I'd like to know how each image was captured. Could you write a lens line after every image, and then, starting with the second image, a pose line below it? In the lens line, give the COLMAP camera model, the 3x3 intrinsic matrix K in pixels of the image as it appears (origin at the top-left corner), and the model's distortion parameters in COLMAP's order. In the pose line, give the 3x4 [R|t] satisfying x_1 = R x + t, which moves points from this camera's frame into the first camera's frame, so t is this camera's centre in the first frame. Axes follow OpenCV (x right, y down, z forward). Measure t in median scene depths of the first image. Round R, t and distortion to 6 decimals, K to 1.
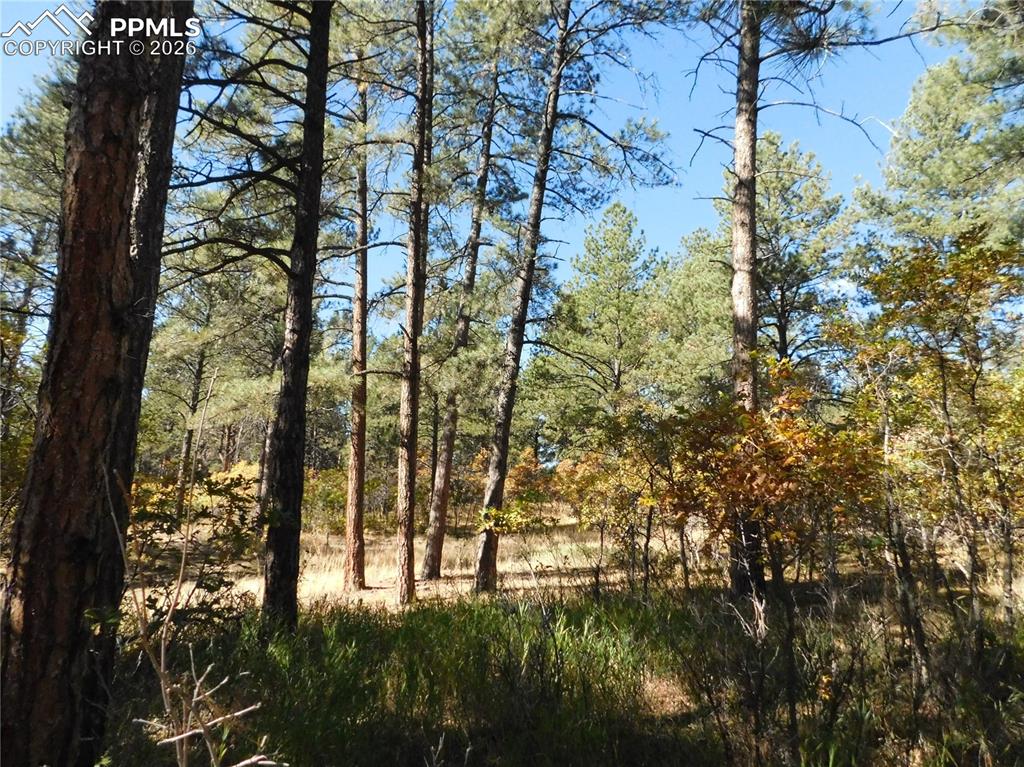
lens RADIAL K [[682.0, 0, 512.0], [0, 682.0, 383.5], [0, 0, 1]] dist [-0.082002, 0.071462]
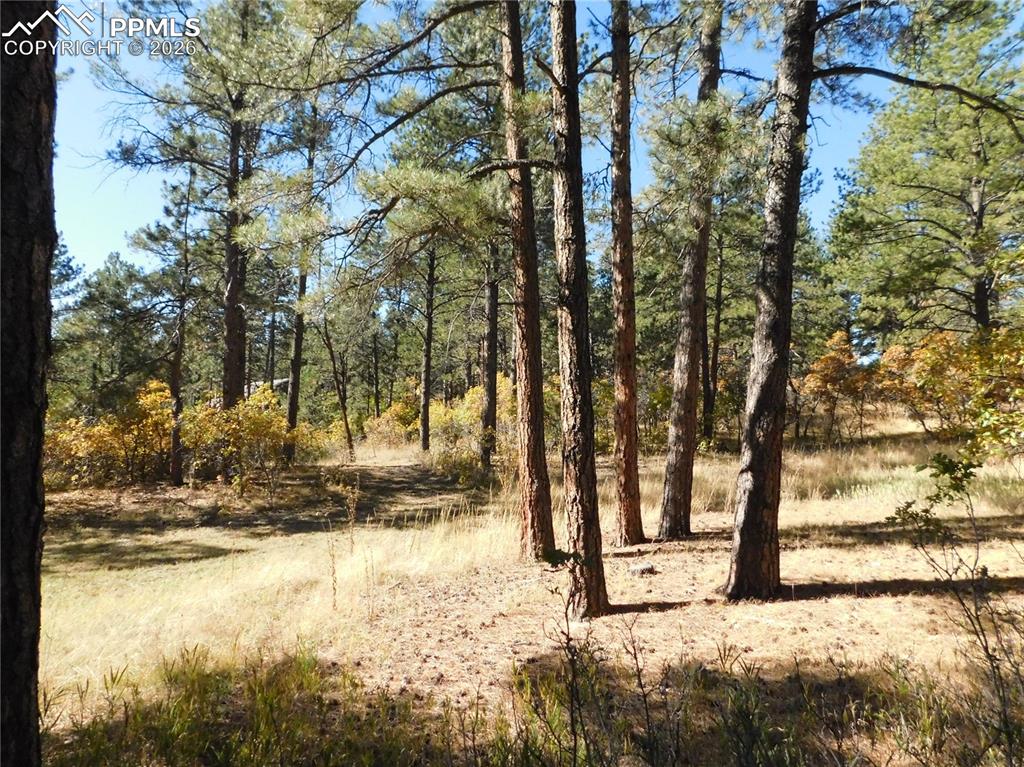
lens RADIAL K [[682.0, 0, 512.0], [0, 682.0, 383.5], [0, 0, 1]] dist [-0.082002, 0.071462]
pose [[0.907612, -0.049546, -0.416876, 0.007973], [0.104354, 0.988470, 0.109716, 0.068221], [0.406633, -0.143082, 0.902318, 0.396377]]
